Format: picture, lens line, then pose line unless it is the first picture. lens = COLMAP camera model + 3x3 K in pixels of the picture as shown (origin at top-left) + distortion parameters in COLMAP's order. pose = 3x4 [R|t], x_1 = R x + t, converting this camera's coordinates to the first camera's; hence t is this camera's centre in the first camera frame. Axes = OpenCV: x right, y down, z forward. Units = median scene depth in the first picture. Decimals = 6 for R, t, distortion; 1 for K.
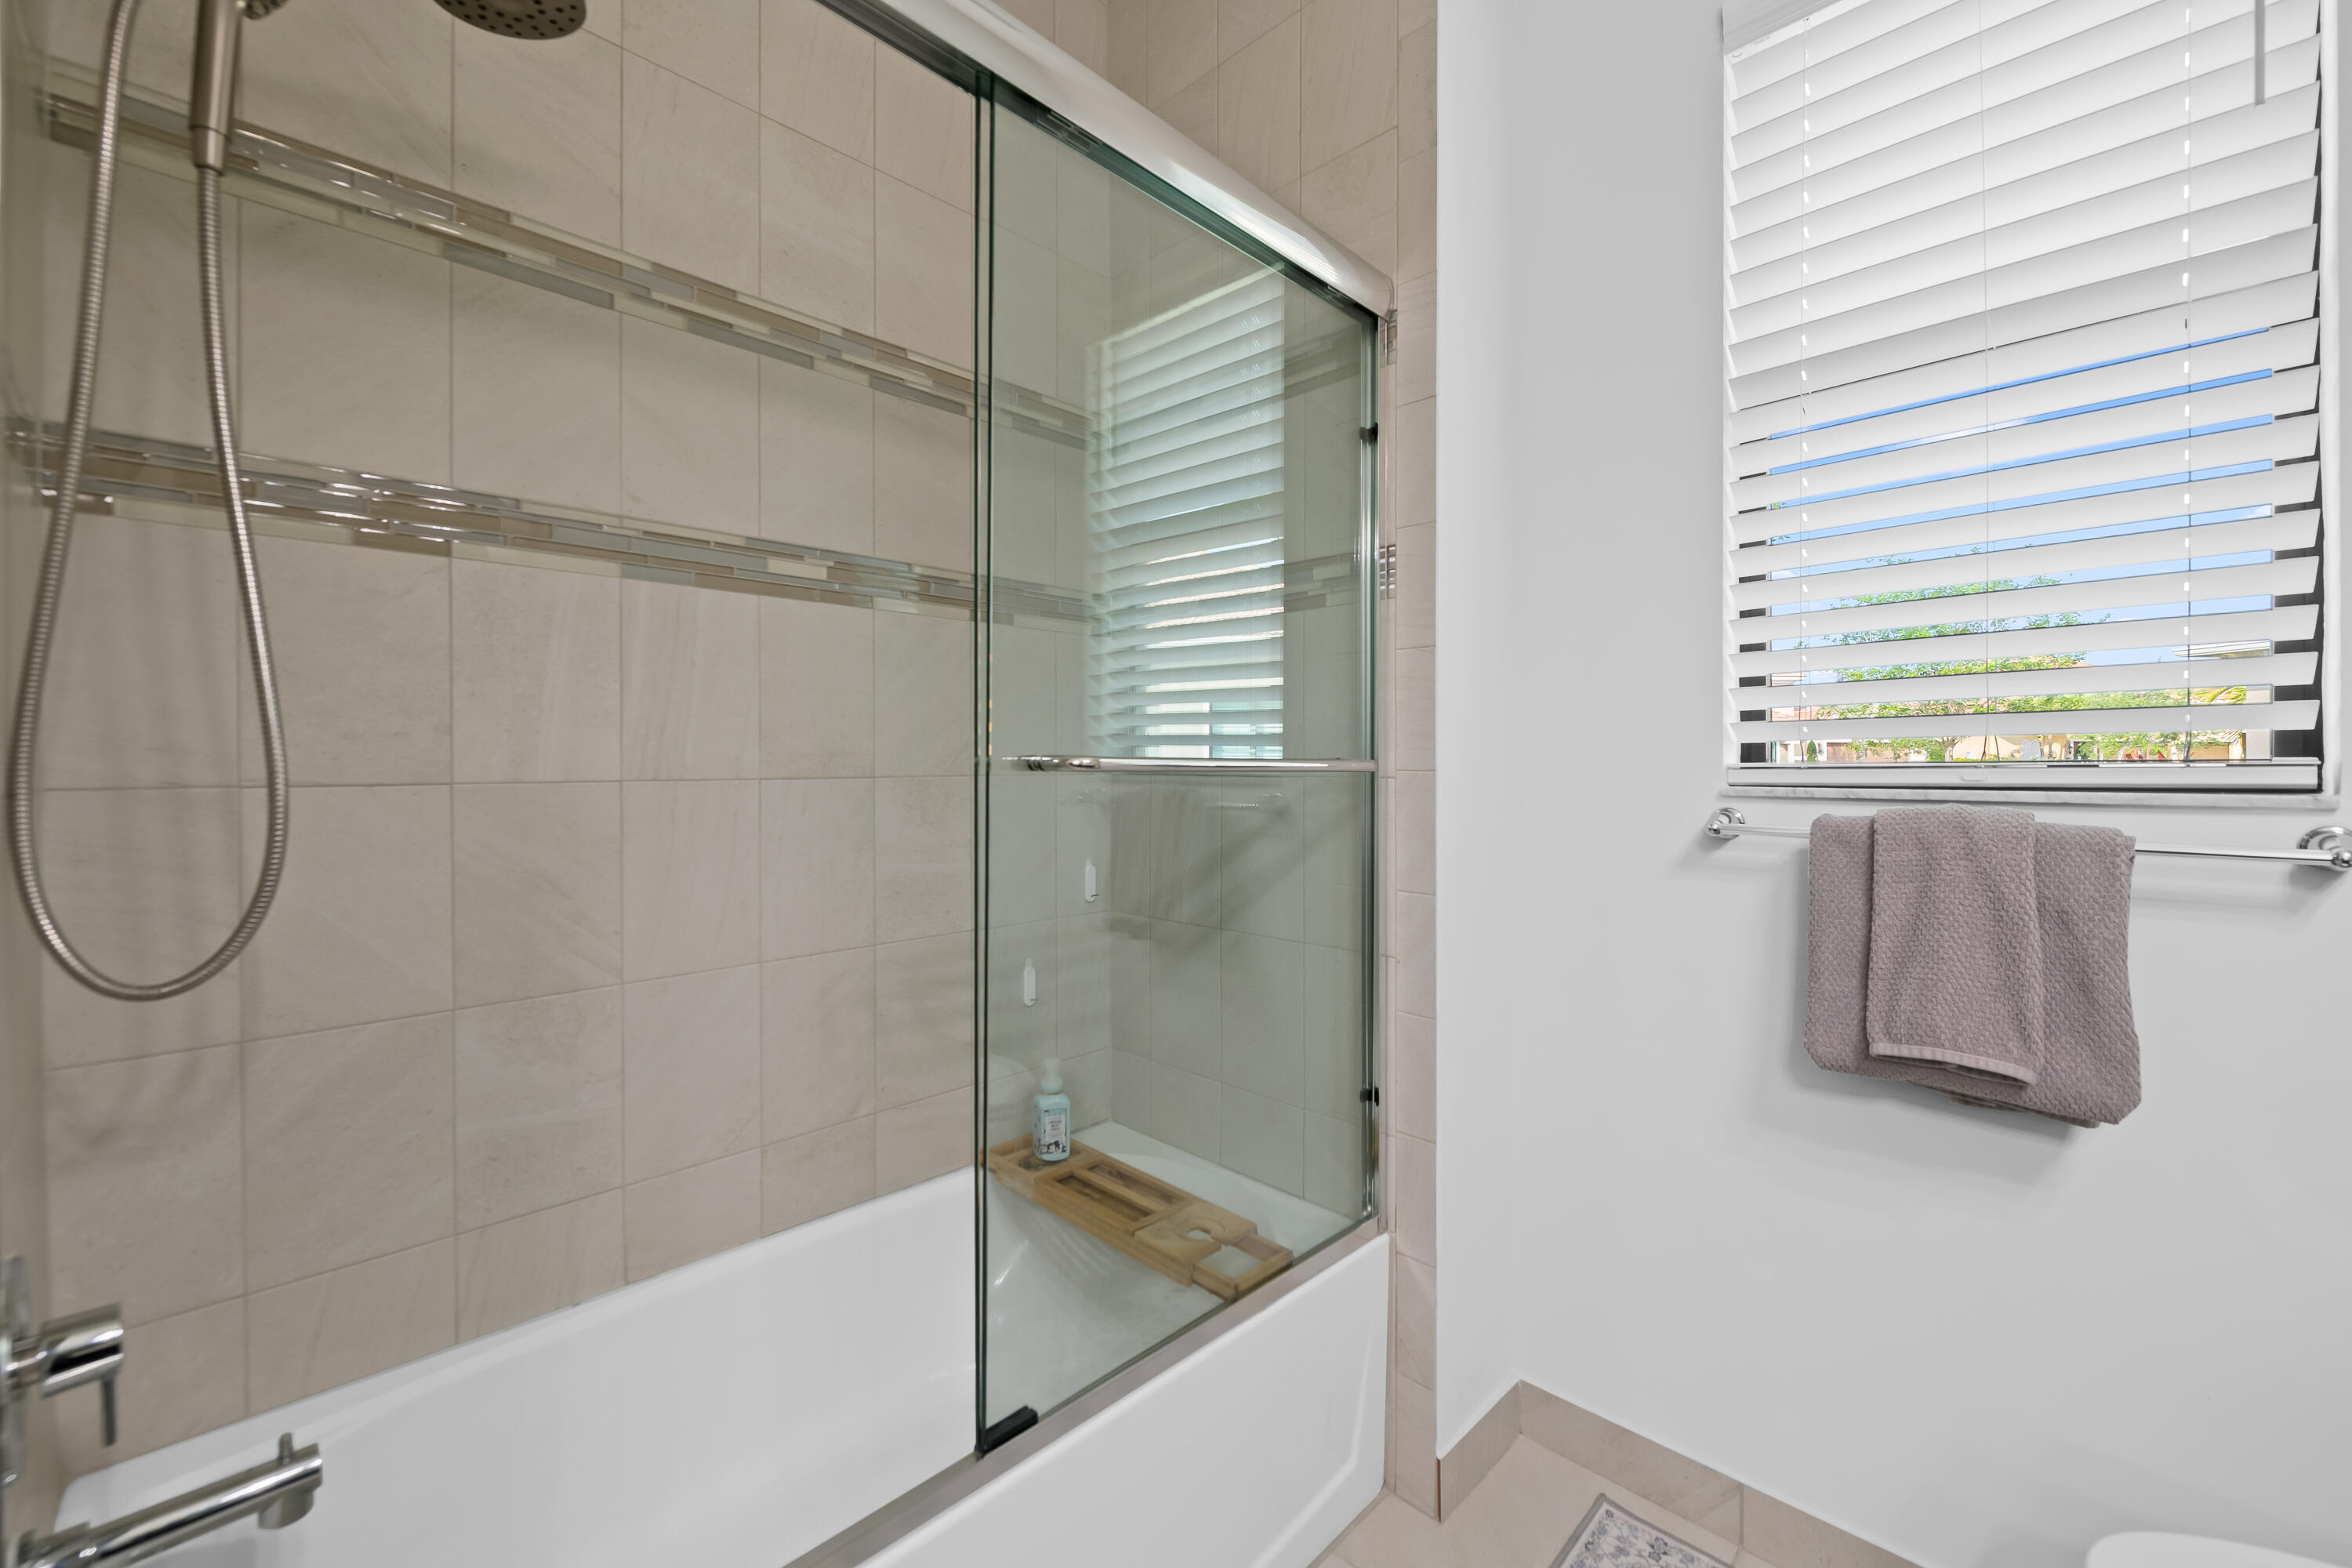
lens RADIAL K [[944.9, 0, 1178.3], [0, 944.9, 773.1], [0, 0, 1]] dist [-0.001638, -0.000279]
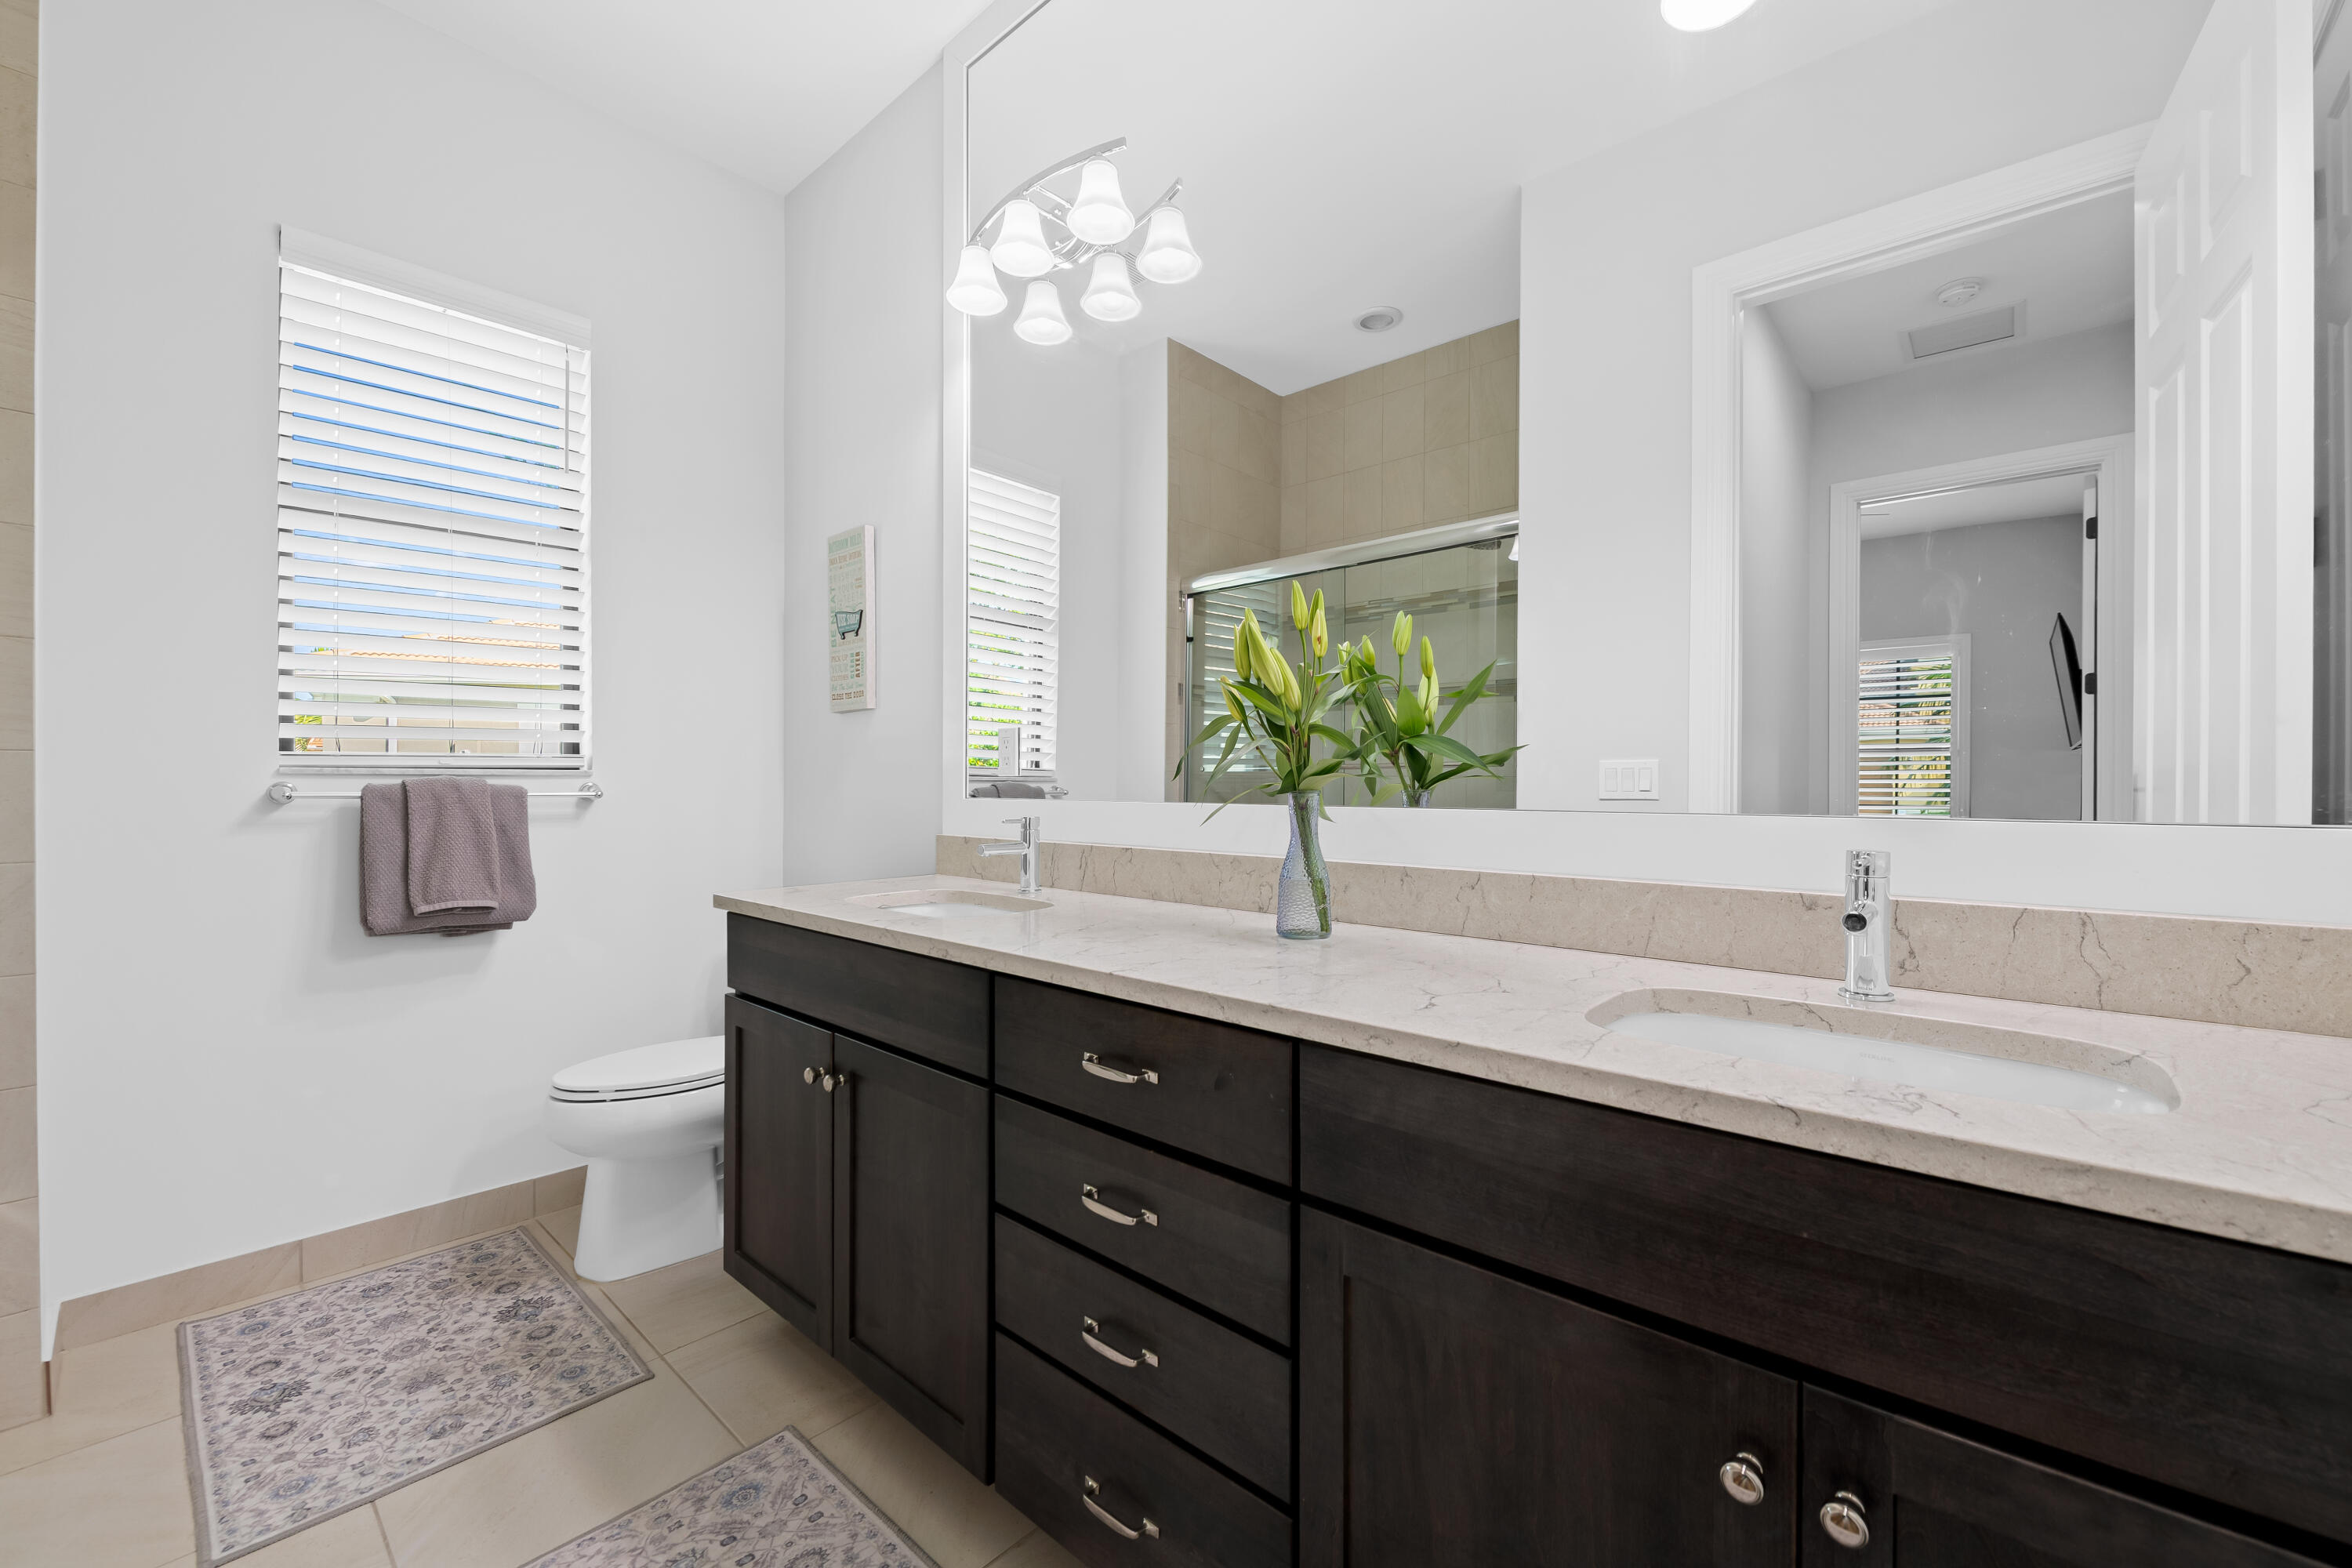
lens RADIAL K [[944.9, 0, 1178.3], [0, 944.9, 773.1], [0, 0, 1]] dist [-0.001638, -0.000279]
pose [[-0.038618, 0.006667, 0.999232, -1.124246], [0.004331, 0.999969, -0.006504, 0.047166], [-0.999245, 0.004076, -0.038645, -0.385033]]
